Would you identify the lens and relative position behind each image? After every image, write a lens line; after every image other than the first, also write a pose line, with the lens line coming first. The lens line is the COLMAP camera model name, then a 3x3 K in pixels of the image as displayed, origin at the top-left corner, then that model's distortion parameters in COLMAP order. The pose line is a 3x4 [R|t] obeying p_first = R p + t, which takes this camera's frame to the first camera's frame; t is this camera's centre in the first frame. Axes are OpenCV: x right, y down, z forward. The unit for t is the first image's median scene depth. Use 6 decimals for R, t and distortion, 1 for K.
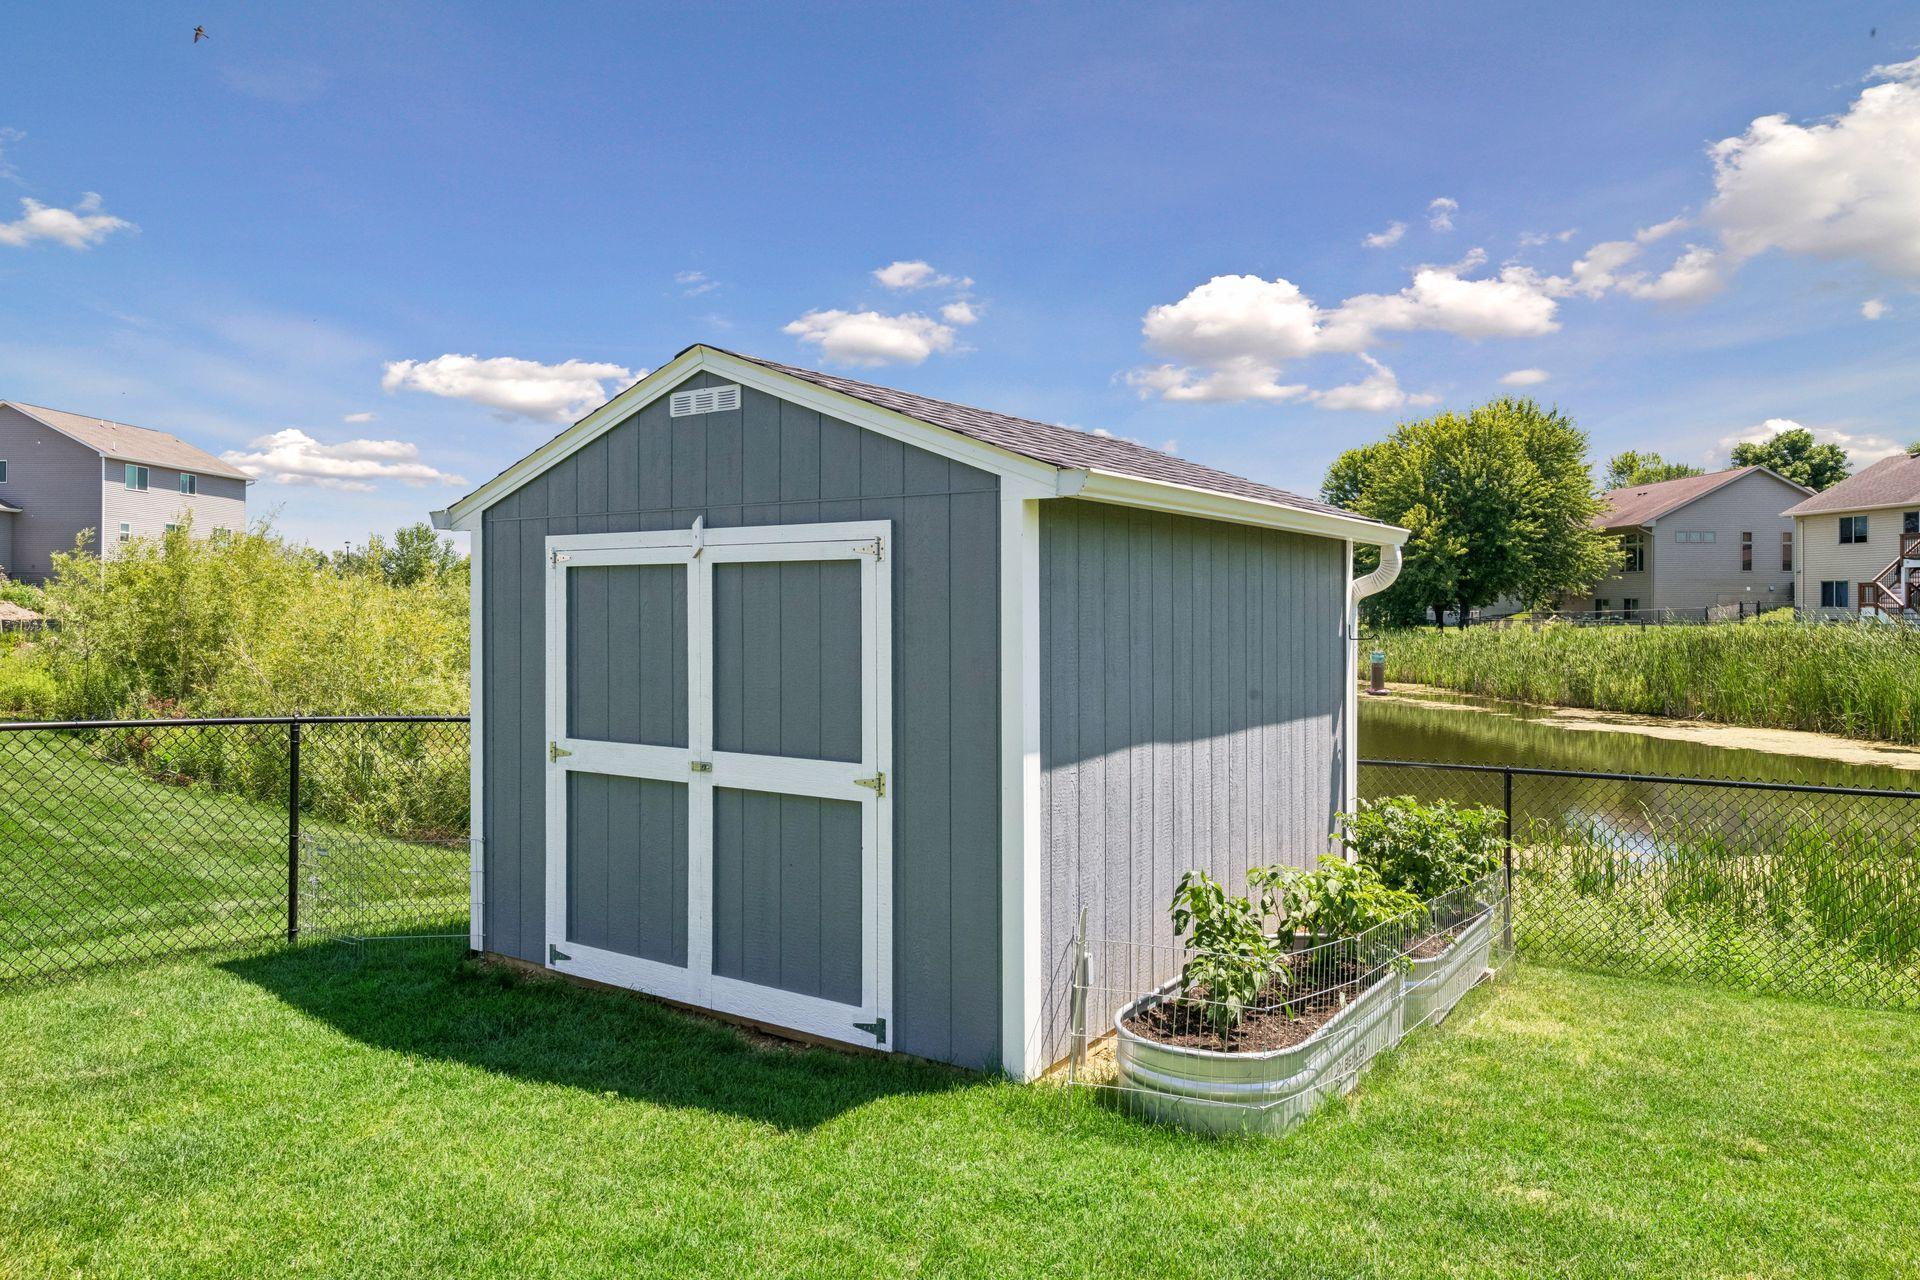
lens RADIAL K [[1281.0, 0, 960.0], [0, 1281.0, 640.0], [0, 0, 1]] dist [0.021277, 0.000253]
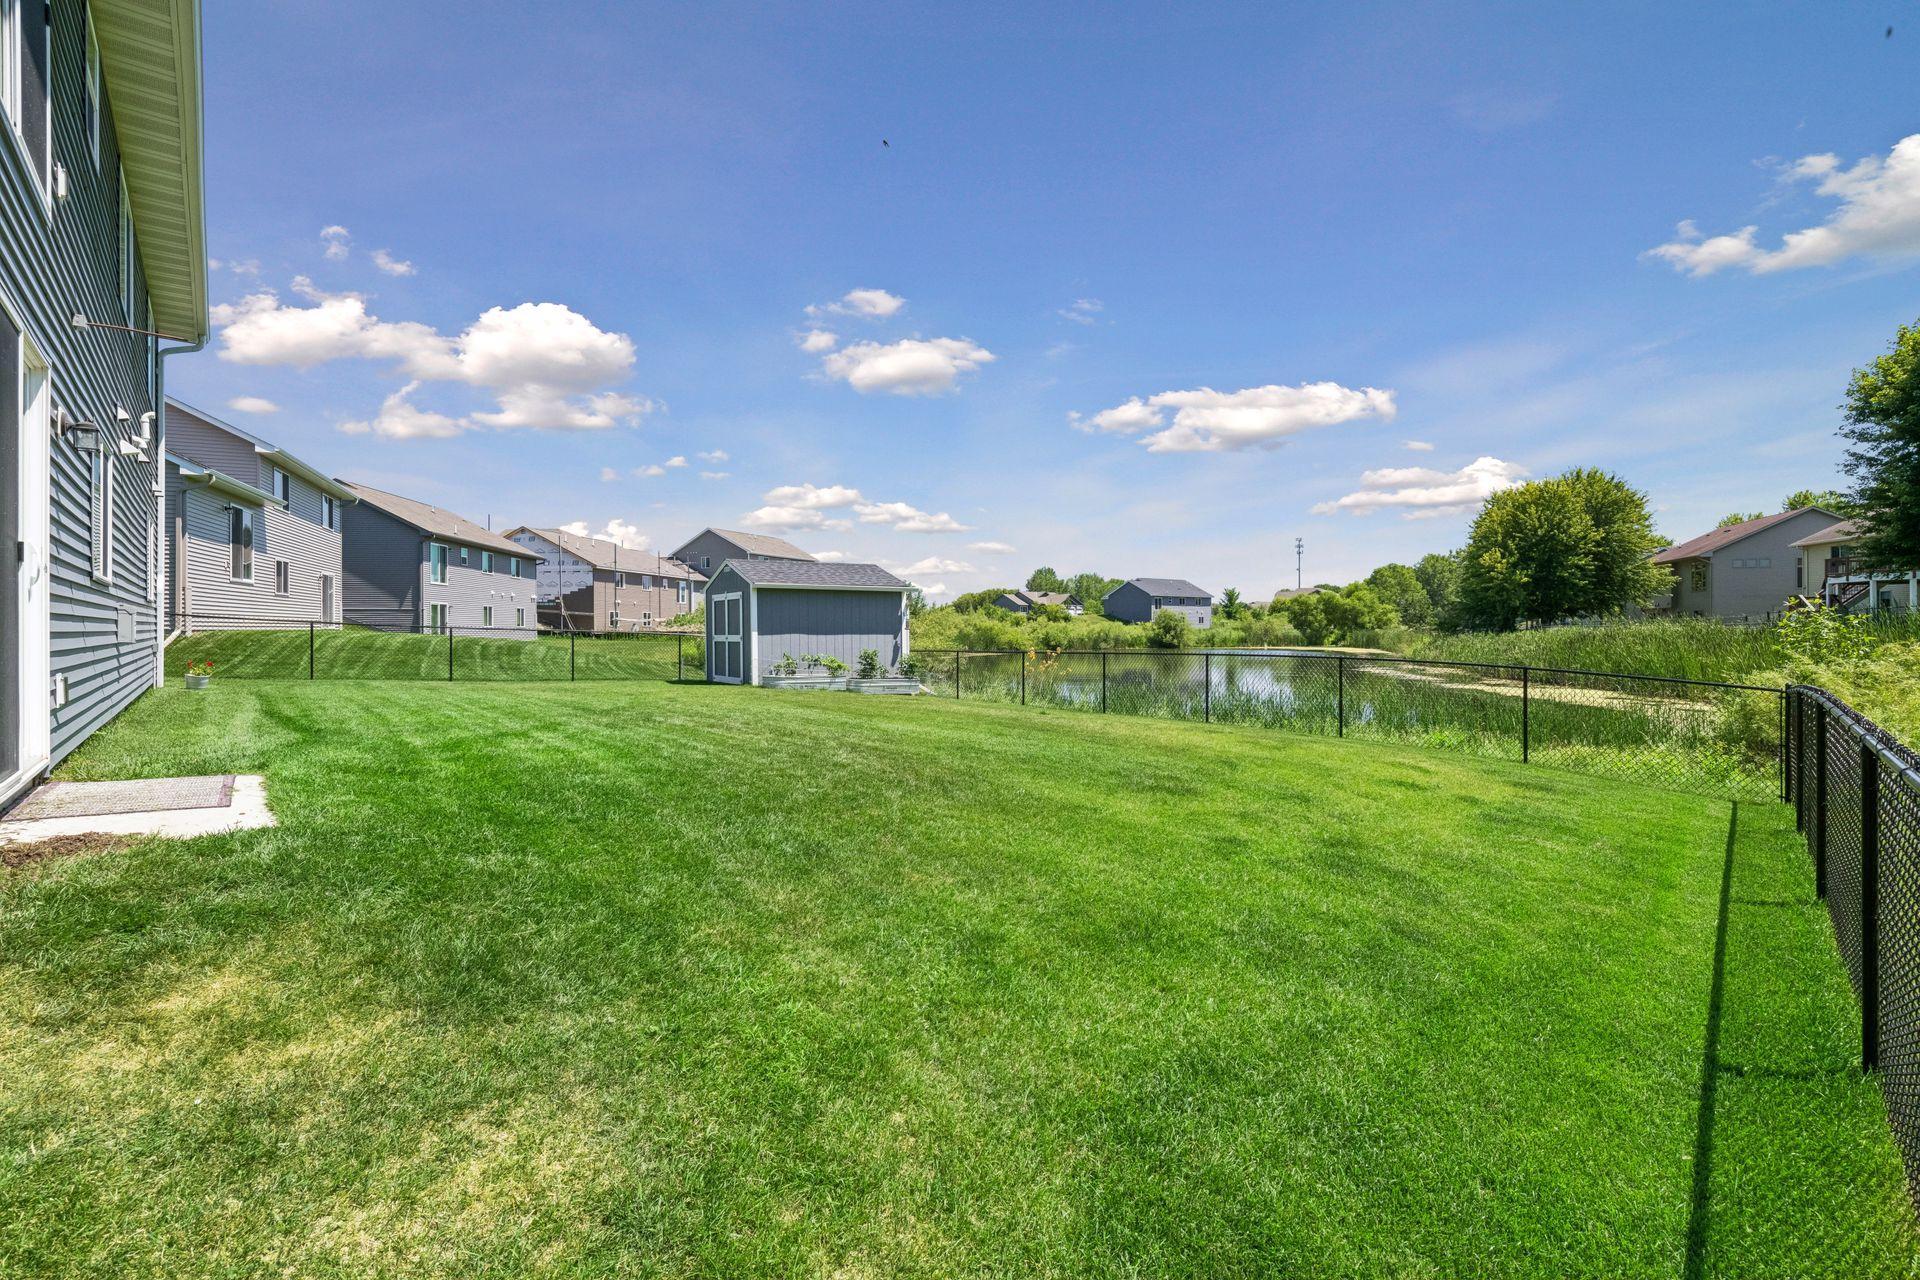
lens RADIAL K [[887.0, 0, 960.0], [0, 887.0, 640.0], [0, 0, 1]] dist [0.011704, -0.000141]
pose [[0.927113, -0.004434, -0.374755, 0.171275], [-0.000692, 0.999908, -0.013542, 0.012796], [0.374780, 0.012815, 0.927025, -0.166944]]
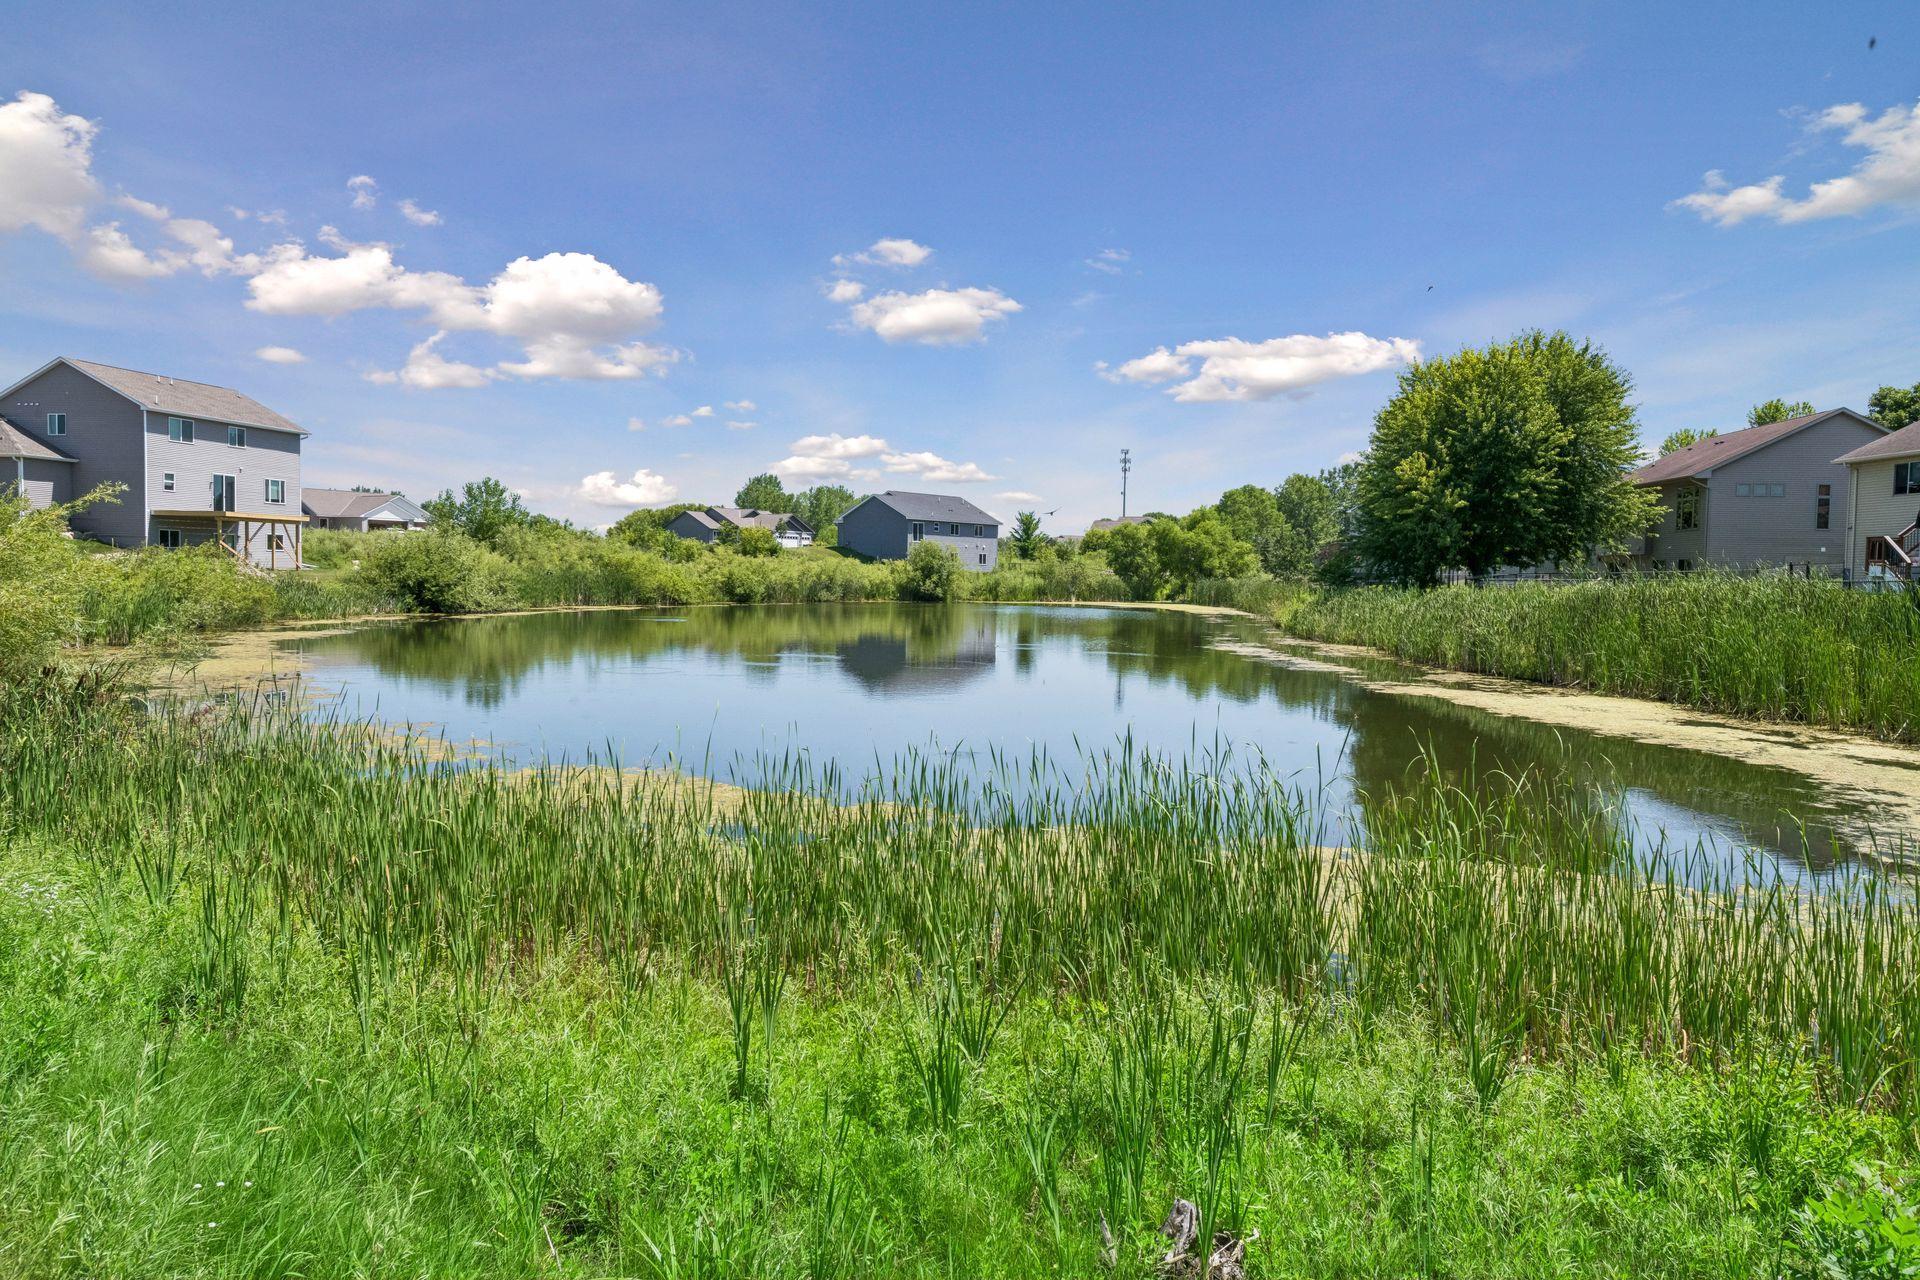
lens RADIAL K [[1281.0, 0, 960.0], [0, 1281.0, 640.0], [0, 0, 1]] dist [0.021277, 0.000253]
pose [[0.989330, 0.019963, -0.144316, 0.169469], [-0.016115, 0.999484, 0.027782, 0.007247], [0.144796, -0.025160, 0.989142, 0.048718]]
